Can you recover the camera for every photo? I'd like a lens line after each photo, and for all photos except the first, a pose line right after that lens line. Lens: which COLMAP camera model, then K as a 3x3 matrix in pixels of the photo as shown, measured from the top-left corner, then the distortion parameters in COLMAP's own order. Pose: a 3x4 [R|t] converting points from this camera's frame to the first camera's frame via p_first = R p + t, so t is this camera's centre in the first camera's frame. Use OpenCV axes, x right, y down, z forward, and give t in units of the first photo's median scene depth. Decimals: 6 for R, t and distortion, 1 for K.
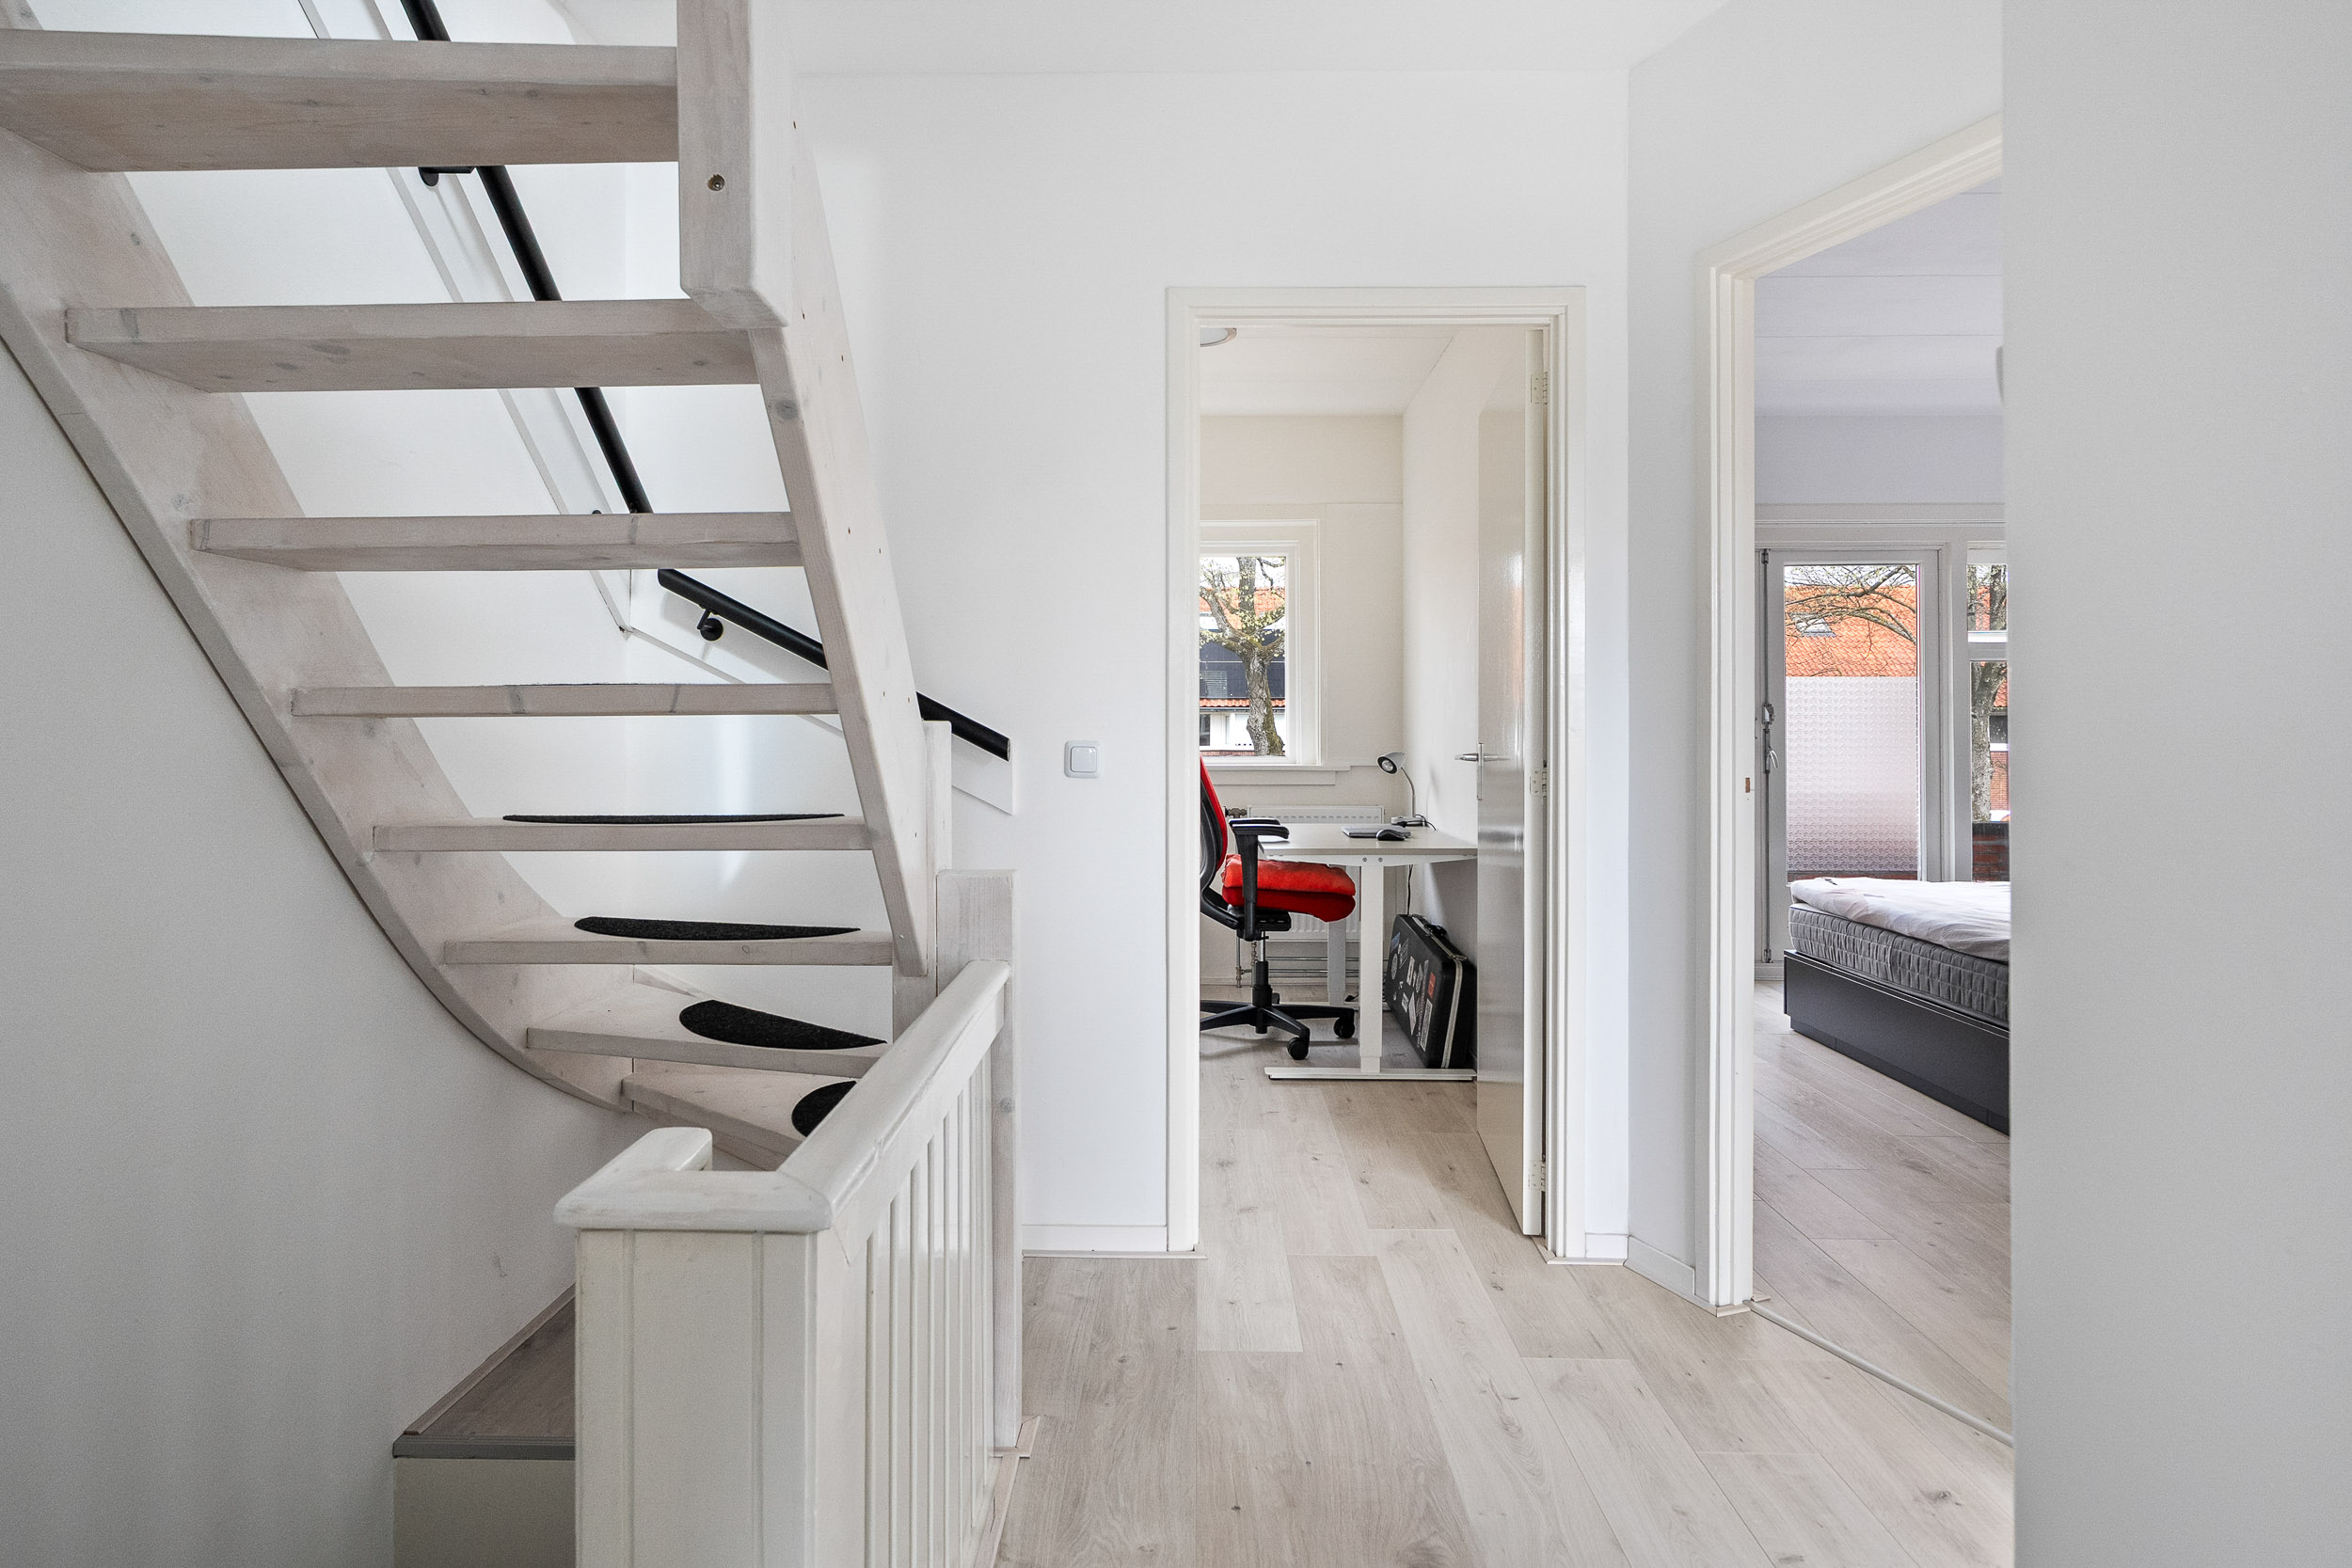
lens RADIAL K [[1275.8, 0, 1175.1], [0, 1275.8, 725.8], [0, 0, 1]] dist [-0.000754, 0.000101]
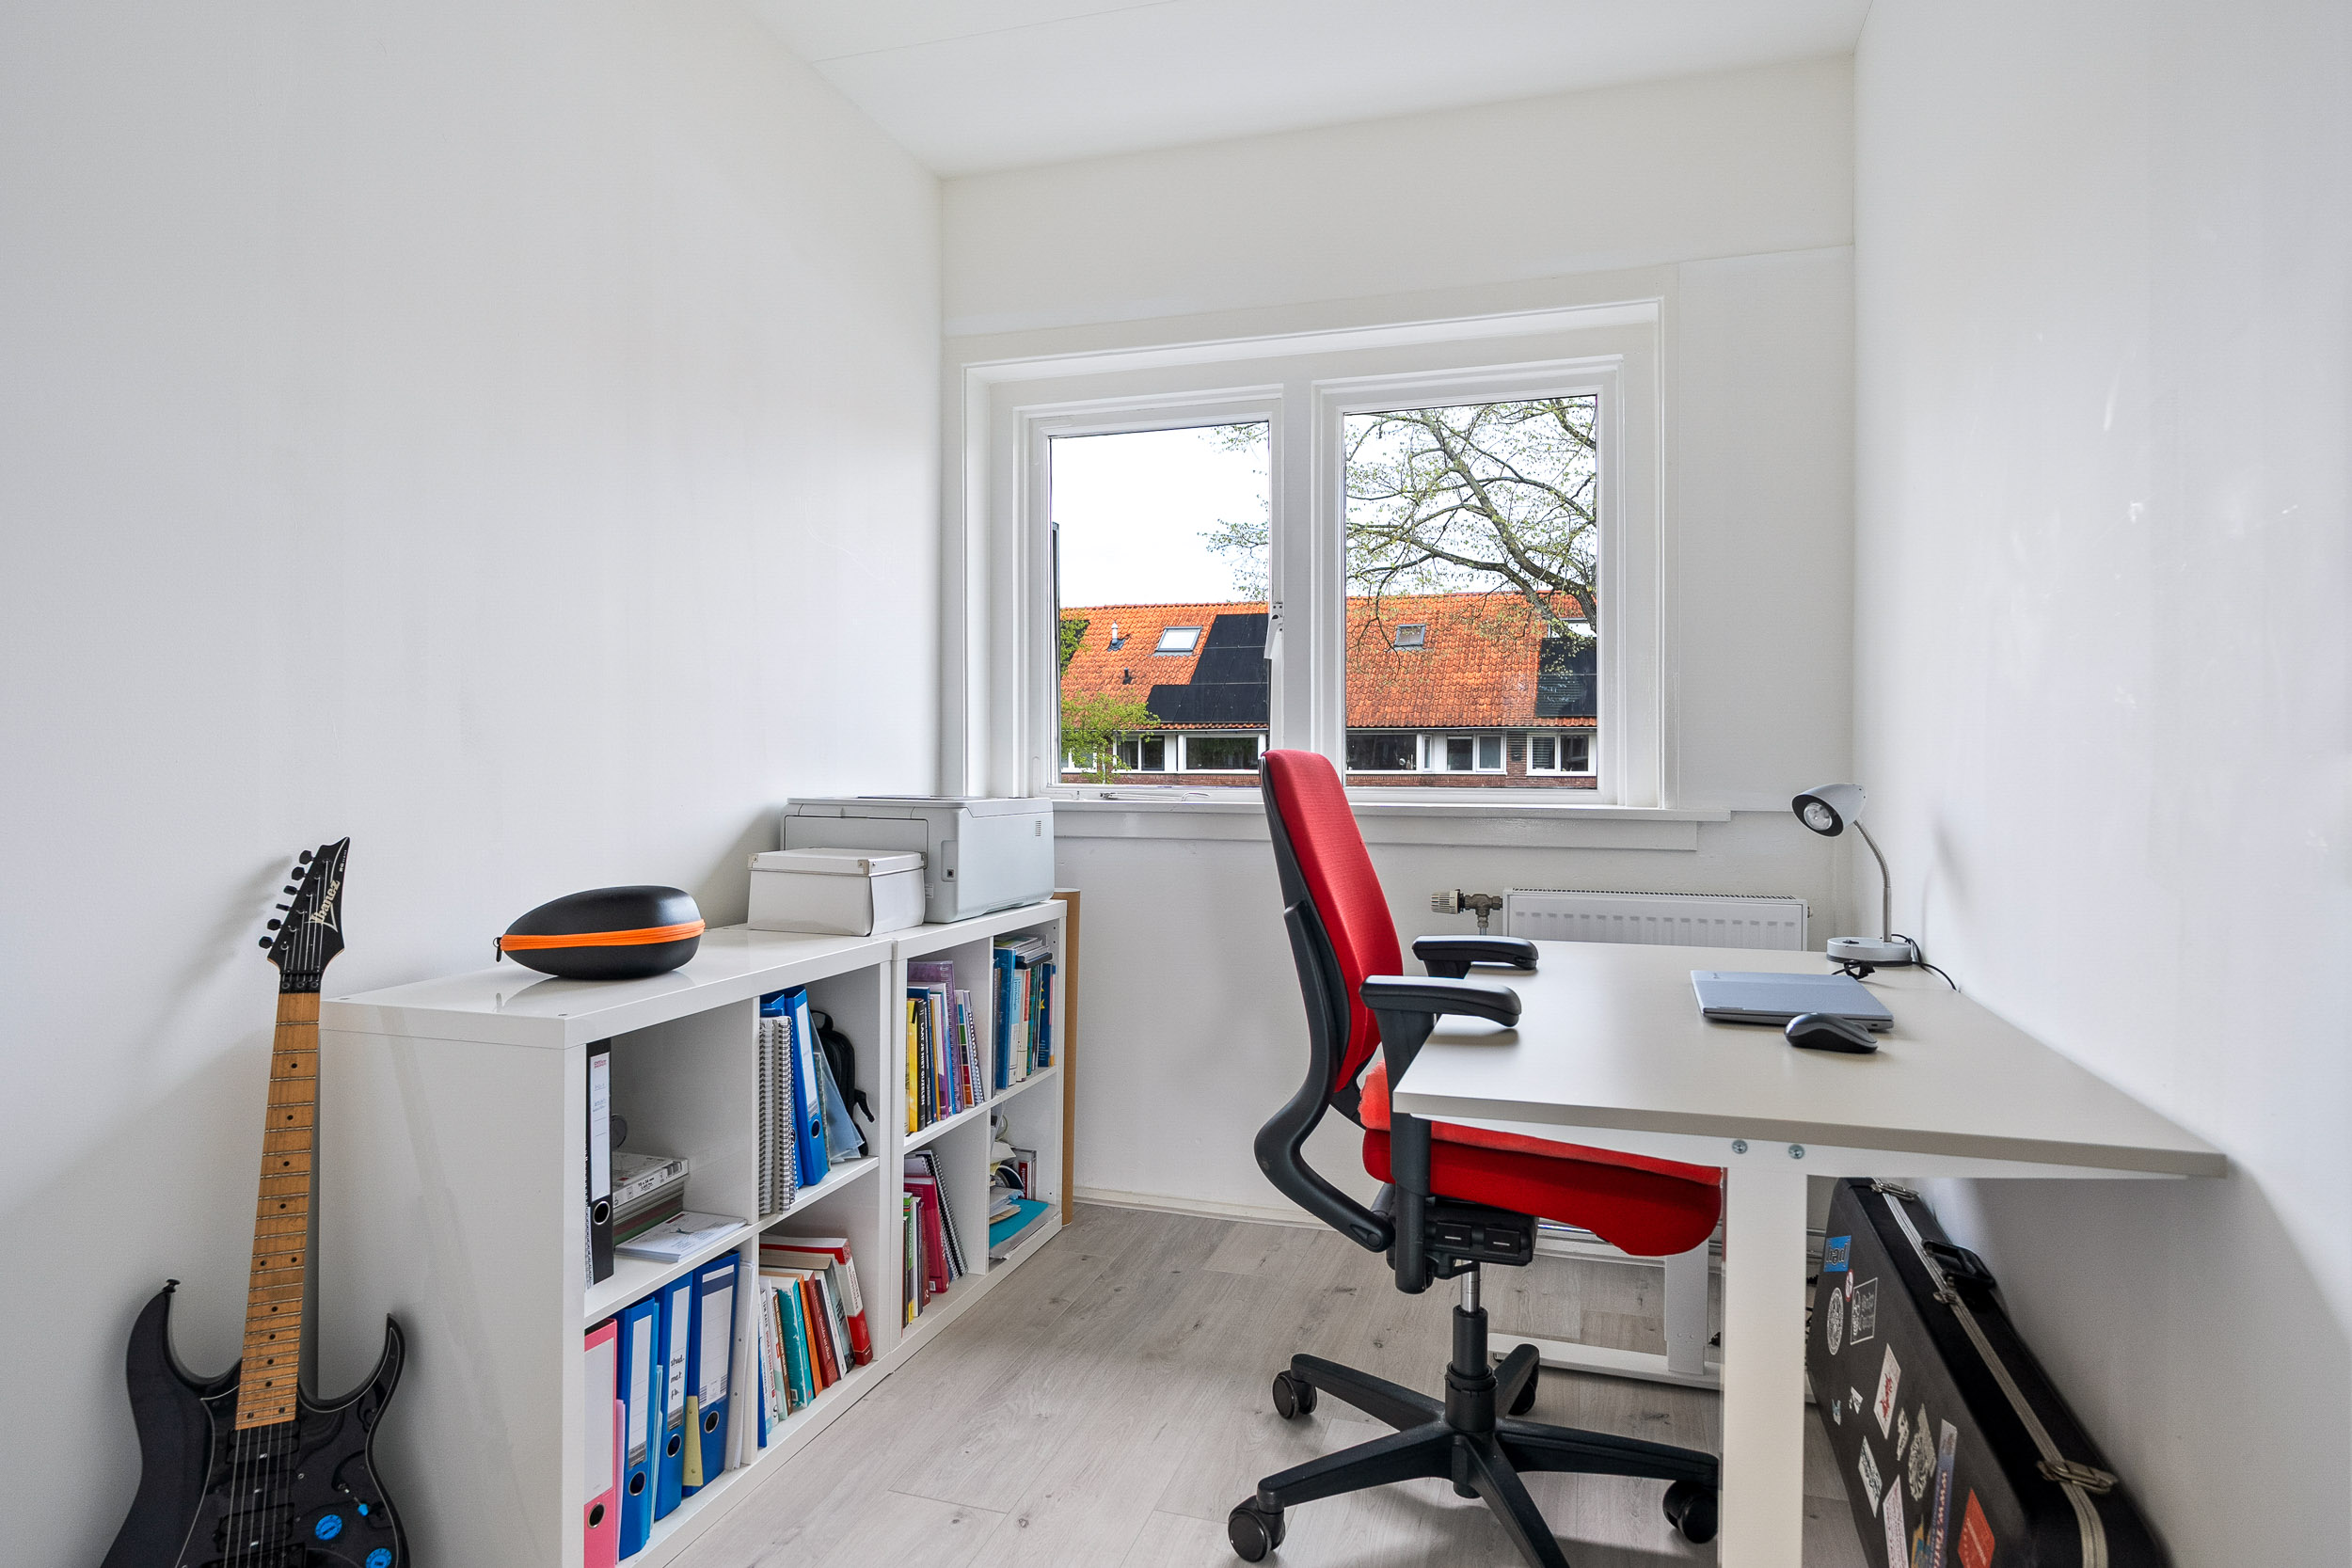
lens RADIAL K [[1309.3, 0, 1176.0], [0, 1309.3, 784.0], [0, 0, 1]] dist [-0.003986, -0.000483]
pose [[0.960610, 0.002704, -0.277886, 0.087175], [0.004212, 0.999696, 0.024289, 0.009663], [0.277867, -0.024503, 0.960307, 0.554590]]
